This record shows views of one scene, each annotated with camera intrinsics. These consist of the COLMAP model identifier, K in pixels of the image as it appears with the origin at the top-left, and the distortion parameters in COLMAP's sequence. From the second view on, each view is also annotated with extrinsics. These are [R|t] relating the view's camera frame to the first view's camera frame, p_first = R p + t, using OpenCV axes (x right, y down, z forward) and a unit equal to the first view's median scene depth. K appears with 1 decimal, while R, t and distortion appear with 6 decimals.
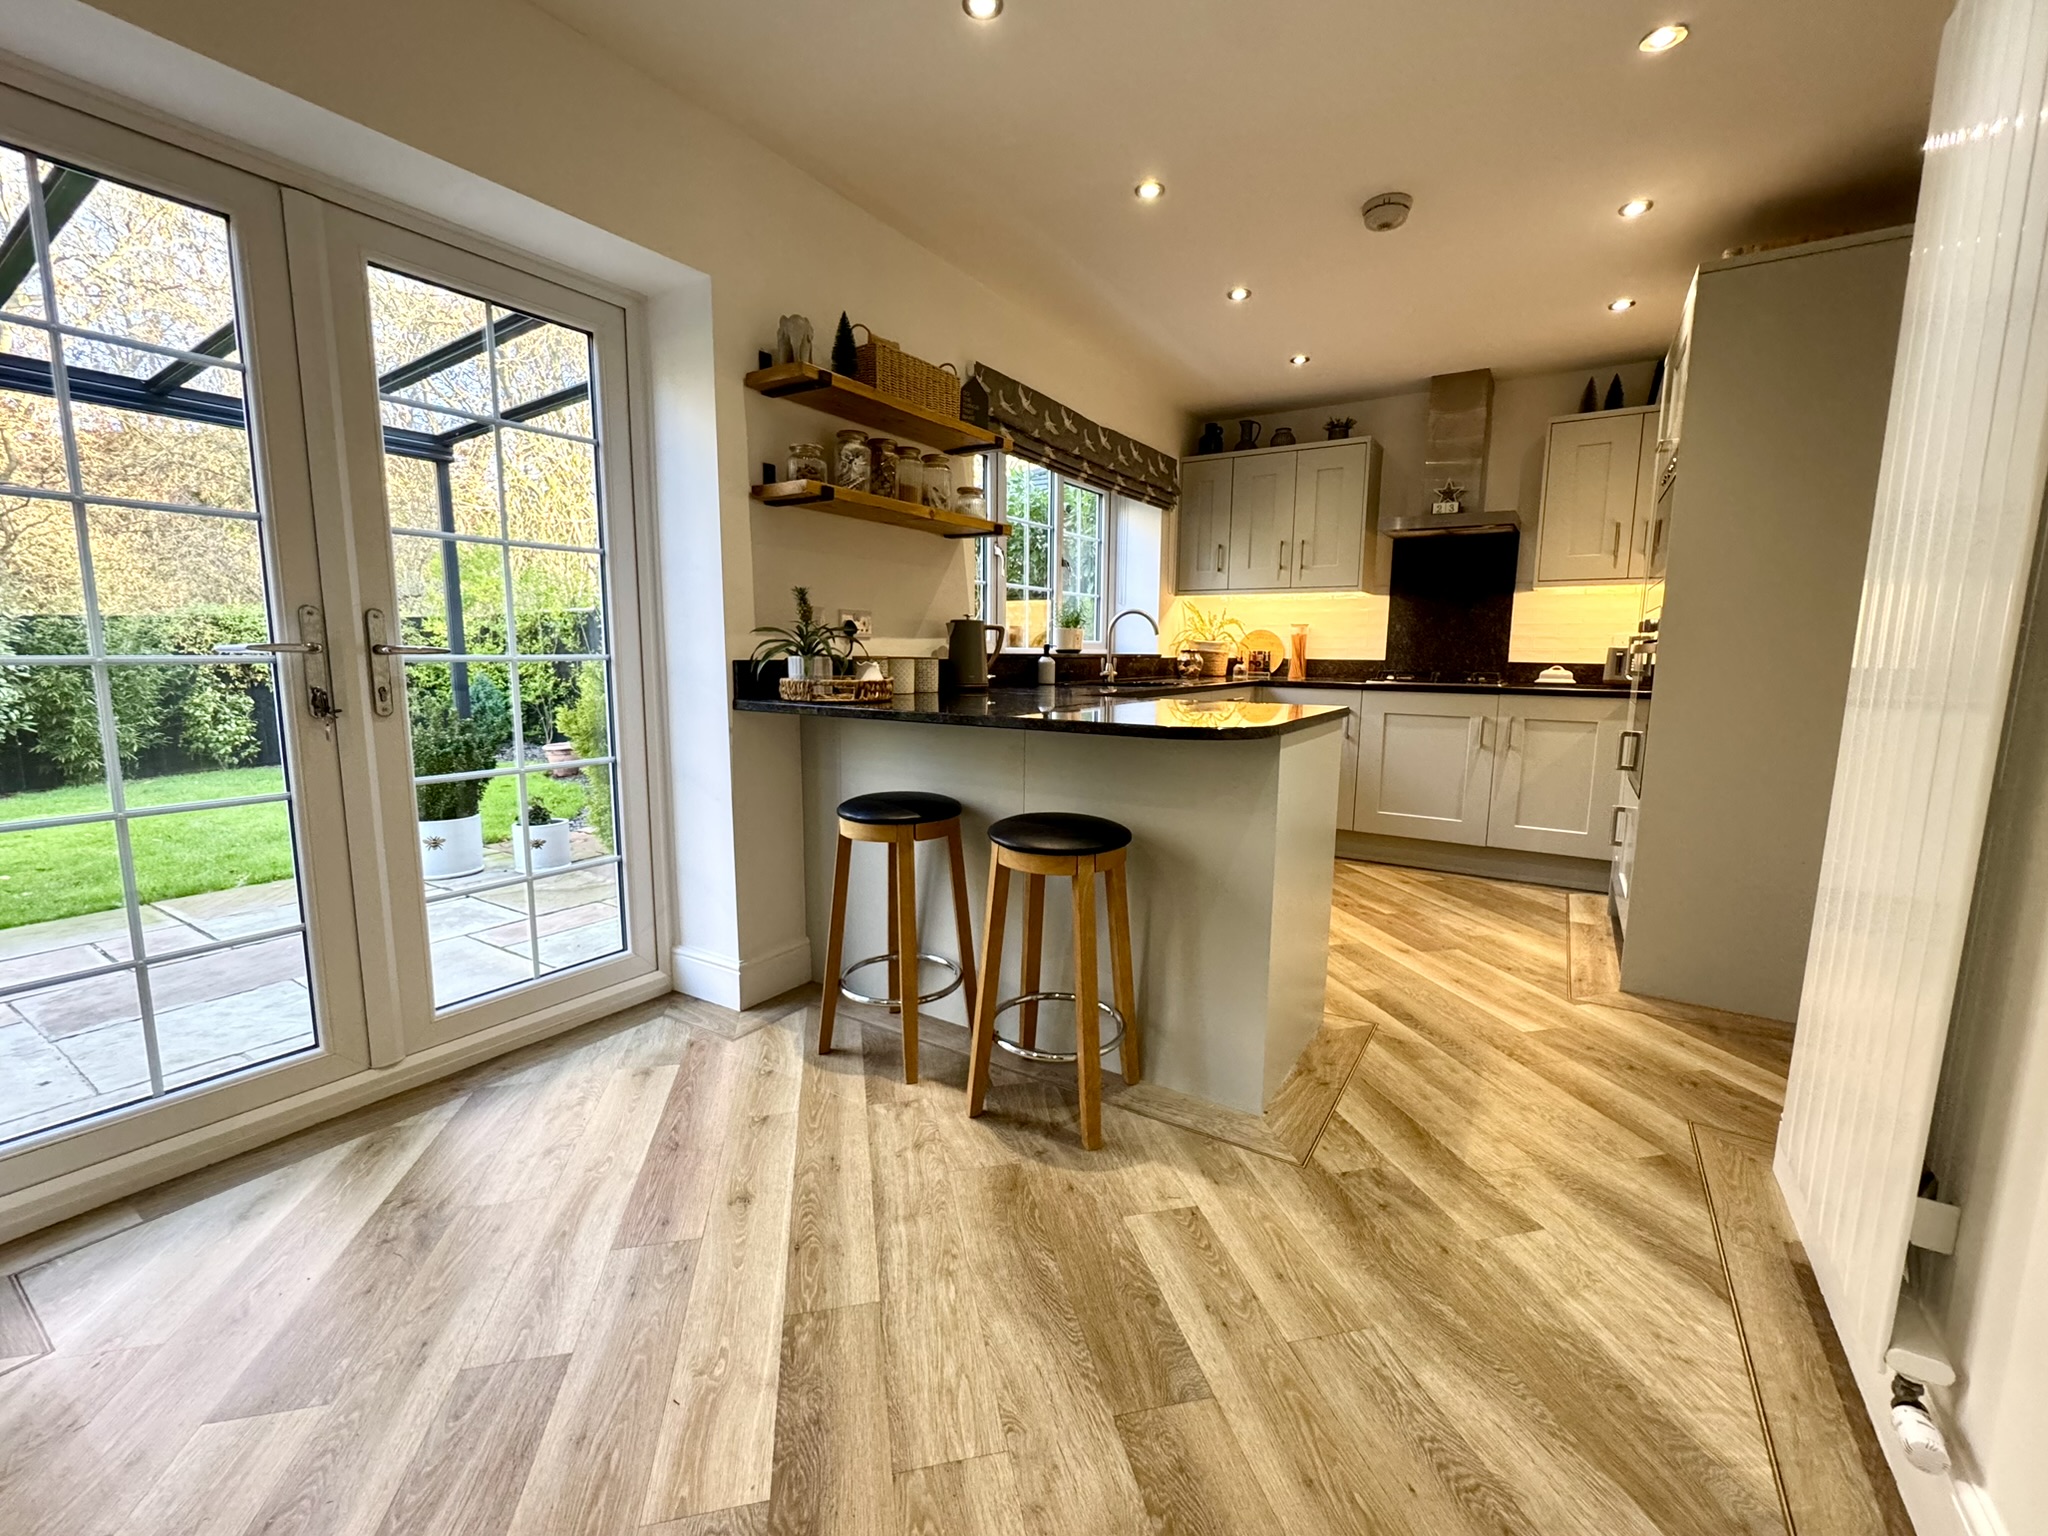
lens RADIAL K [[843.3, 0, 1024.0], [0, 843.3, 768.0], [0, 0, 1]] dist [-0.003946, 0.000034]
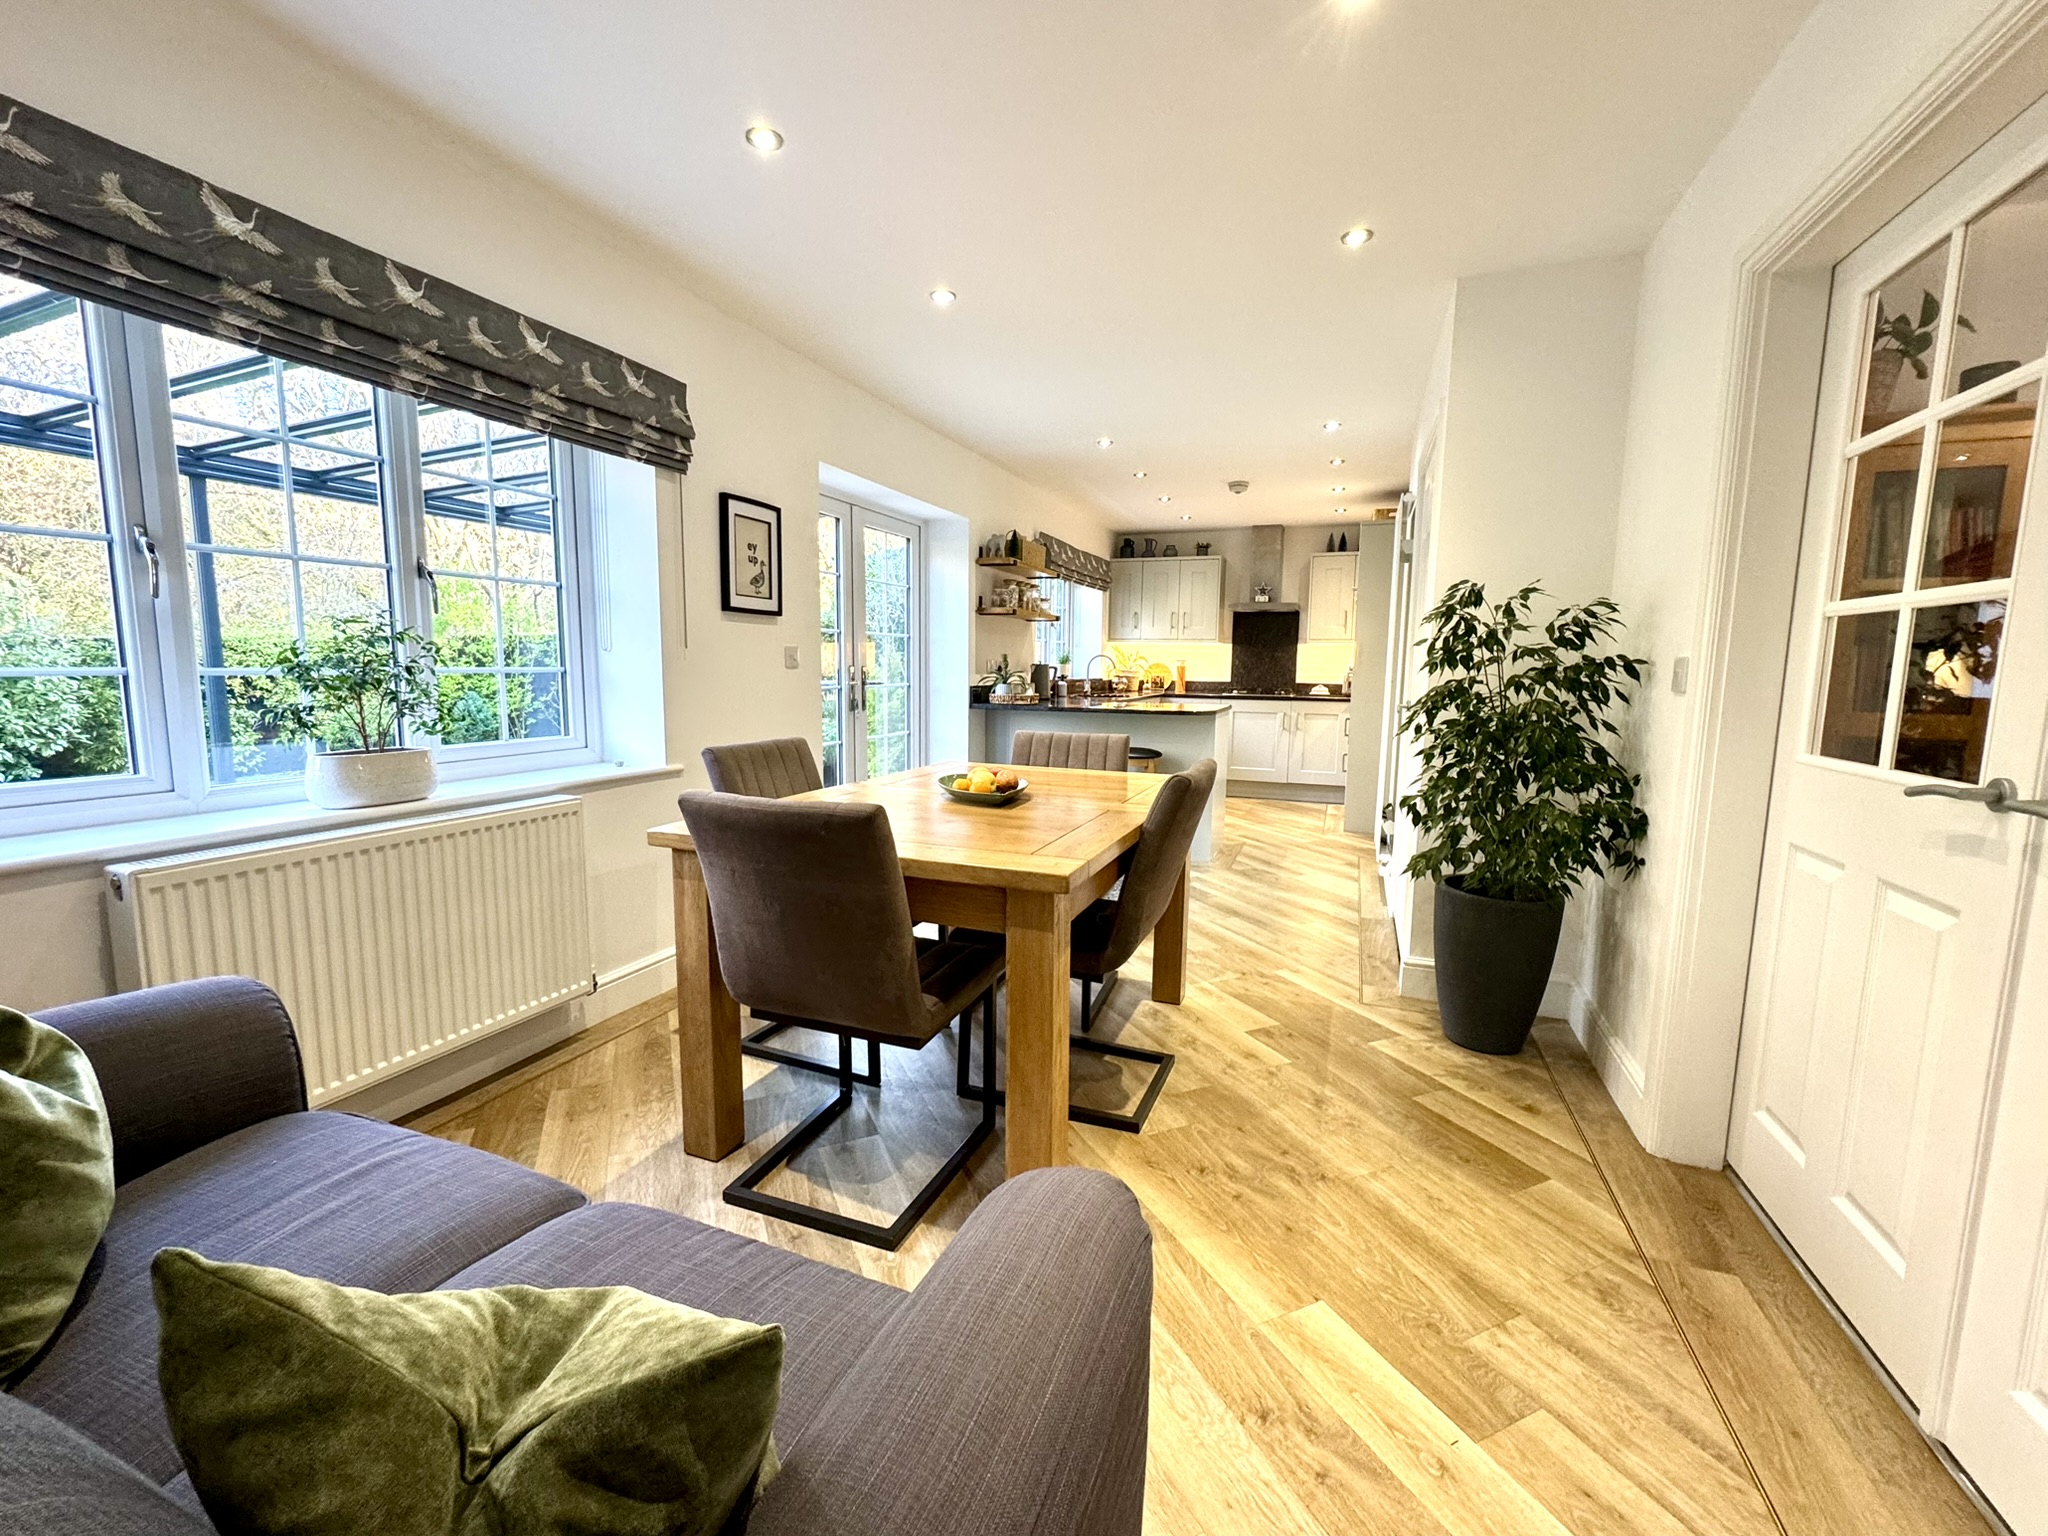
lens RADIAL K [[825.1, 0, 1024.0], [0, 825.1, 768.0], [0, 0, 1]] dist [-0.002544, -0.000132]
pose [[0.980424, -0.021816, 0.195686, -0.436637], [0.024251, 0.999655, -0.010055, 0.075996], [-0.195399, 0.014604, 0.980615, -0.779627]]
